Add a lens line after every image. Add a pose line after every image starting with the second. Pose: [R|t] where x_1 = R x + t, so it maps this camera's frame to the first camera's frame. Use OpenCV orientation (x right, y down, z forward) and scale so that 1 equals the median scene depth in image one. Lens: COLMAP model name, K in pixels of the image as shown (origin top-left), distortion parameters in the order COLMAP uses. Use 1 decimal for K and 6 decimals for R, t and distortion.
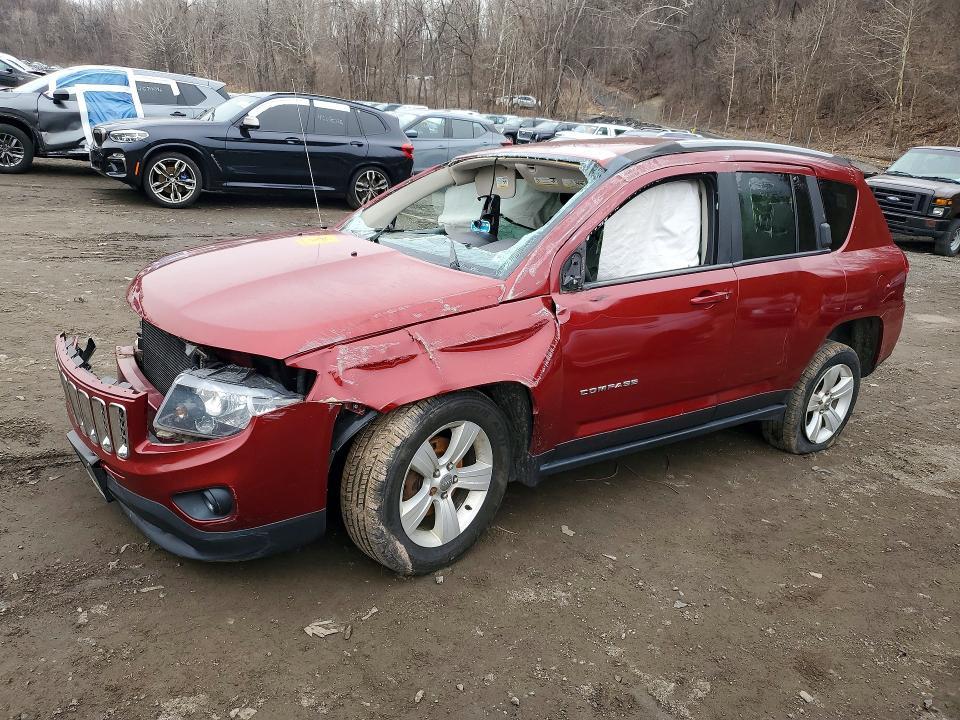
lens RADIAL K [[752.1, 0, 474.7], [0, 752.1, 335.2], [0, 0, 1]] dist [-0.000133, 0.028515]
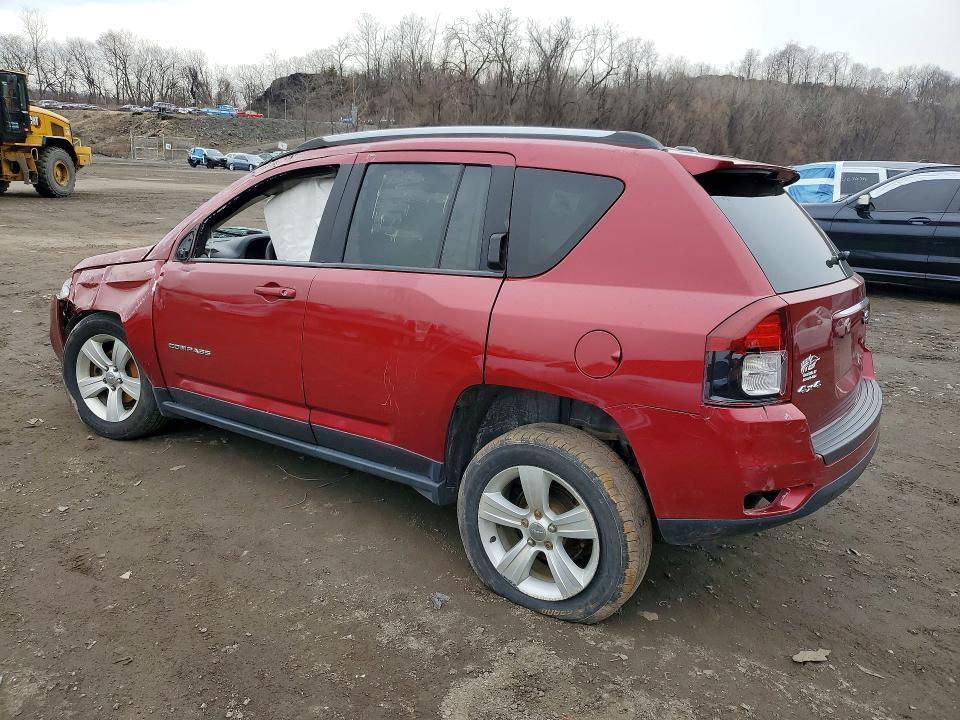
lens RADIAL K [[752.1, 0, 483.1], [0, 752.1, 341.8], [0, 0, 1]] dist [-0.000133, 0.028515]
pose [[0.337788, 0.117932, -0.933805, 1.255950], [-0.256617, 0.966073, 0.029180, -0.081330], [0.905564, 0.229774, 0.356591, 0.887027]]
